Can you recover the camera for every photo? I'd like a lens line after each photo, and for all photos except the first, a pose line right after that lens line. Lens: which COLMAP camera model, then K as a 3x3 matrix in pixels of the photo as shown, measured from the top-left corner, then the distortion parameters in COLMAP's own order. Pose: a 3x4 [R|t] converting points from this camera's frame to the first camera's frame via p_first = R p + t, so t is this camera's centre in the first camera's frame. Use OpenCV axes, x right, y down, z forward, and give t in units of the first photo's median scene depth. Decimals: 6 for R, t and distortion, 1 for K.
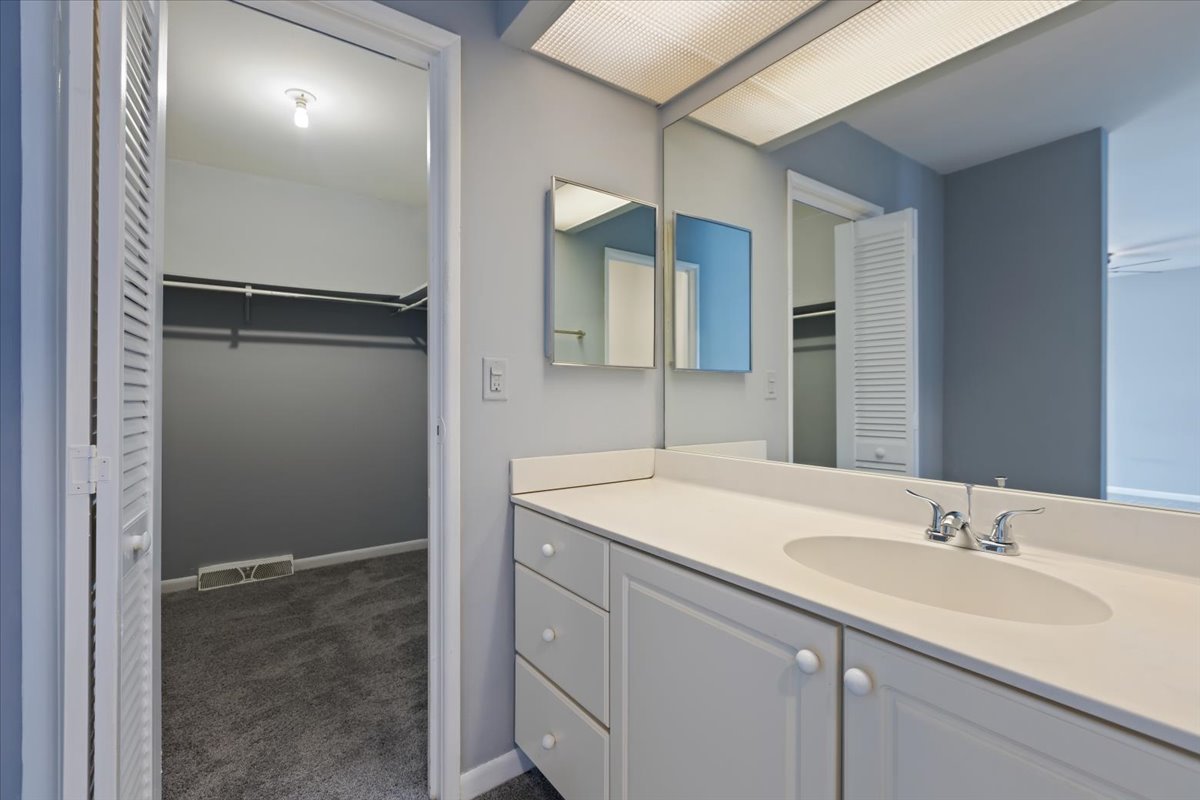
lens RADIAL K [[535.8, 0, 609.0], [0, 535.8, 387.8], [0, 0, 1]] dist [0.001098, -0.000724]
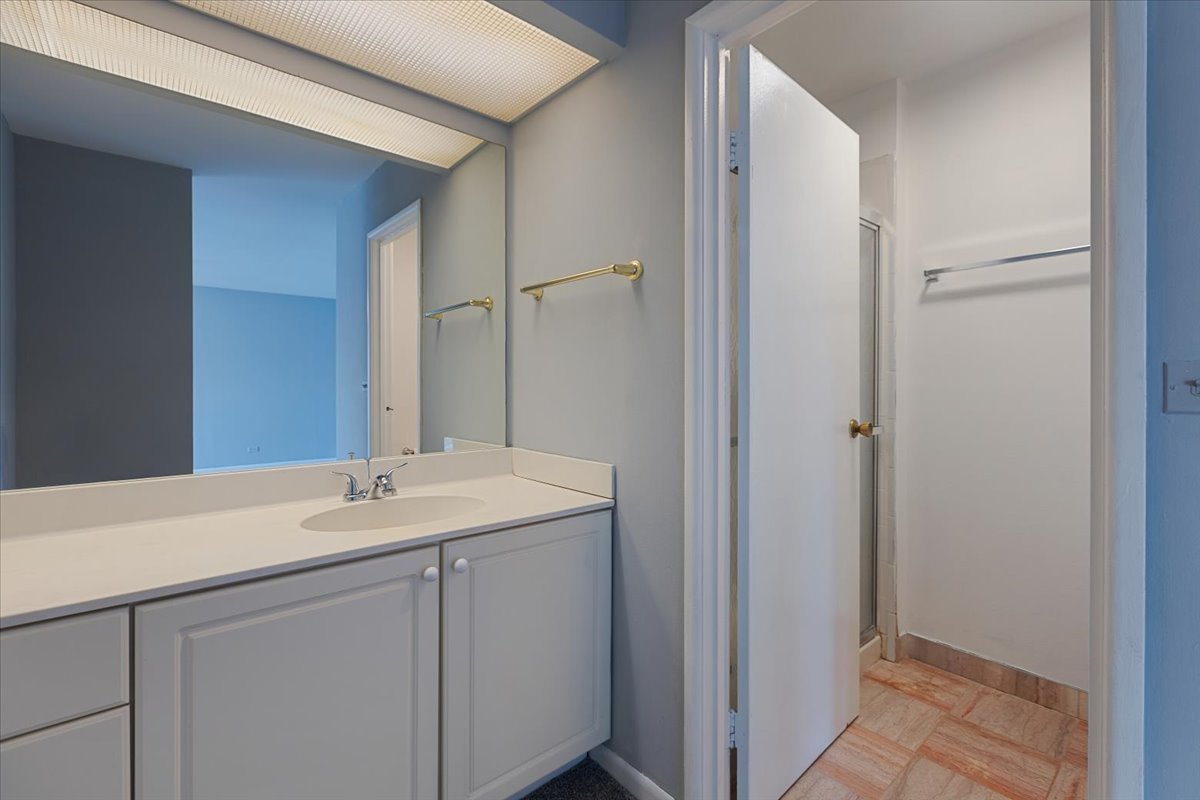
lens RADIAL K [[535.8, 0, 609.0], [0, 535.8, 387.8], [0, 0, 1]] dist [0.001098, -0.000724]
pose [[-0.075167, 0.000091, 0.997171, -0.799049], [0.002217, 0.999998, 0.000076, -0.006417], [-0.997169, 0.002216, -0.075167, 0.426493]]
